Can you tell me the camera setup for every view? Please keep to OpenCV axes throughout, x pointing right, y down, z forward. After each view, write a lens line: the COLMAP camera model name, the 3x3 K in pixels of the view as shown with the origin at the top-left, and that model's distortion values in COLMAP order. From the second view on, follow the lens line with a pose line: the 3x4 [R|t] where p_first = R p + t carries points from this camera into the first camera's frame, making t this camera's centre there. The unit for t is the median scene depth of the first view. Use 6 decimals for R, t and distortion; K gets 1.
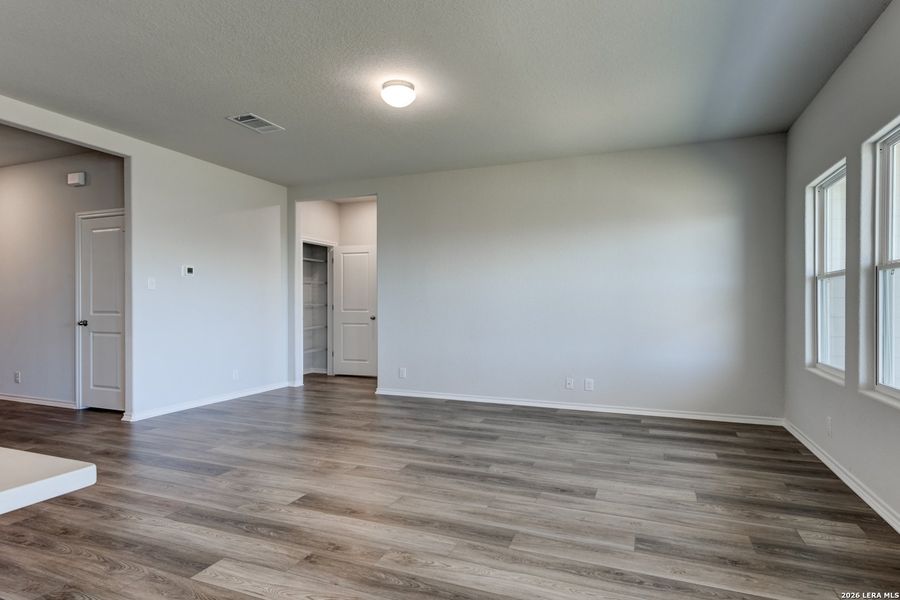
lens RADIAL K [[471.4, 0, 507.7], [0, 471.4, 309.5], [0, 0, 1]] dist [0.002144, -0.000543]
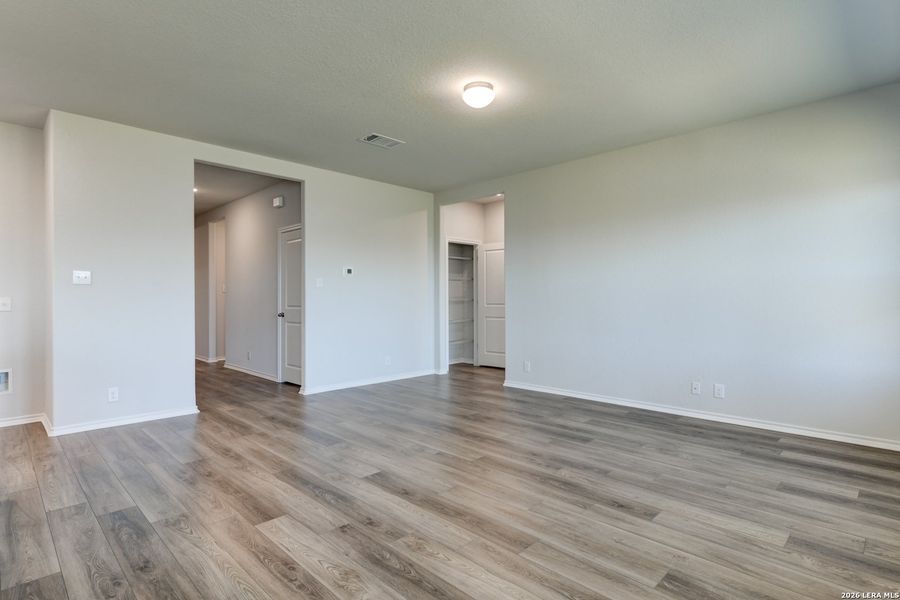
lens RADIAL K [[481.1, 0, 523.8], [0, 481.1, 299.1], [0, 0, 1]] dist [0.001559, 0.000029]
pose [[0.922998, -0.004243, -0.384781, 0.236961], [0.000578, 0.999953, -0.009640, -0.000645], [0.384804, 0.008675, 0.922958, 0.063057]]
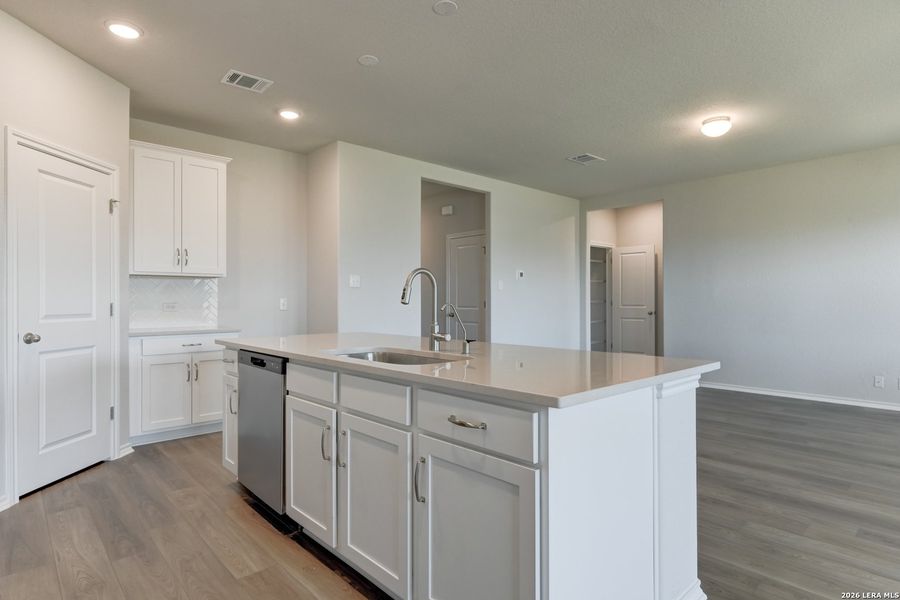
lens RADIAL K [[549.9, 0, 479.4], [0, 549.9, 298.6], [0, 0, 1]] dist [-0.003387, -0.001914]
pose [[0.901917, -0.004524, -0.431886, -0.157109], [-0.001413, 0.999909, -0.013426, 0.003317], [0.431907, 0.012720, 0.901828, -0.480123]]
